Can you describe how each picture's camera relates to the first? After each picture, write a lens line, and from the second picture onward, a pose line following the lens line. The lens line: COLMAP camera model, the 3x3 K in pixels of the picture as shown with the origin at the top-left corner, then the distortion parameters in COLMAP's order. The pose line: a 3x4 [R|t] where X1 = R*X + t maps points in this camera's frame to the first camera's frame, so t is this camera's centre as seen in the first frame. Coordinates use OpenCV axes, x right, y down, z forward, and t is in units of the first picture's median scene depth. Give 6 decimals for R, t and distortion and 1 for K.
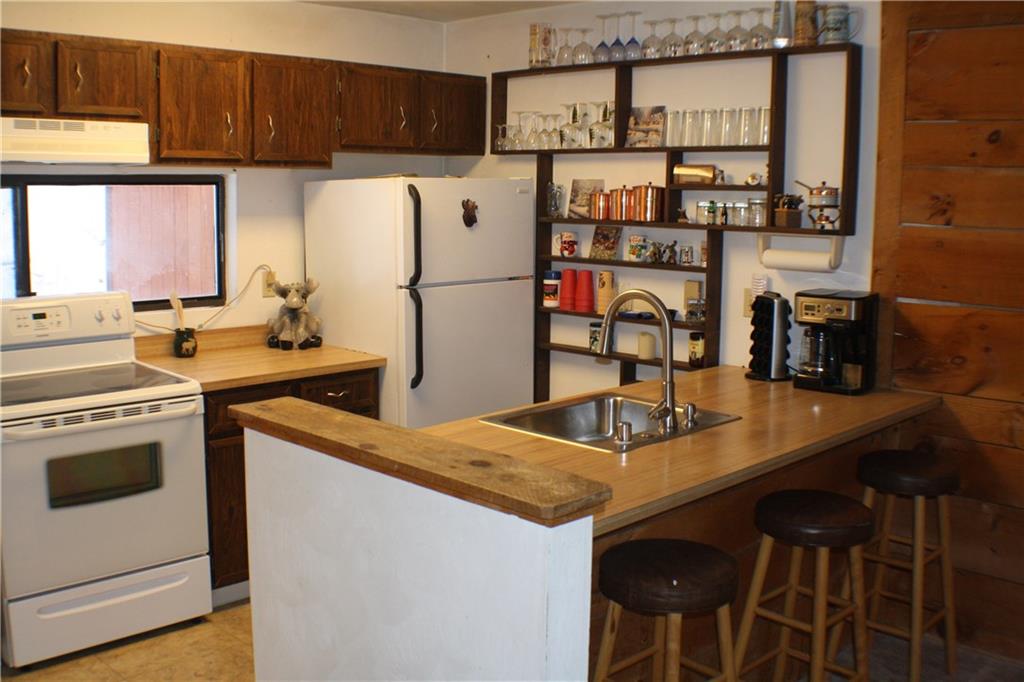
lens RADIAL K [[1023.2, 0, 512.0], [0, 1023.2, 341.0], [0, 0, 1]] dist [-0.170507, 0.022048]
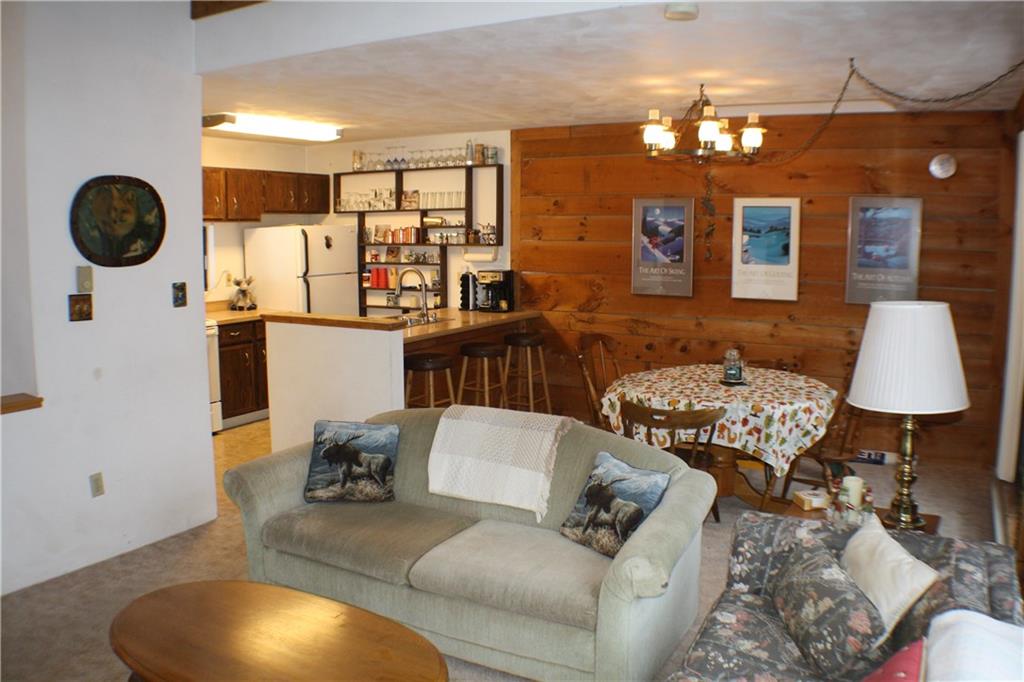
lens RADIAL K [[920.6, 0, 512.0], [0, 920.6, 341.0], [0, 0, 1]] dist [-0.241607, 0.002847]
pose [[0.967873, -0.042727, 0.247783, -0.154665], [0.049220, 0.998586, -0.020069, 0.140728], [-0.246575, 0.031620, 0.968608, -0.942068]]
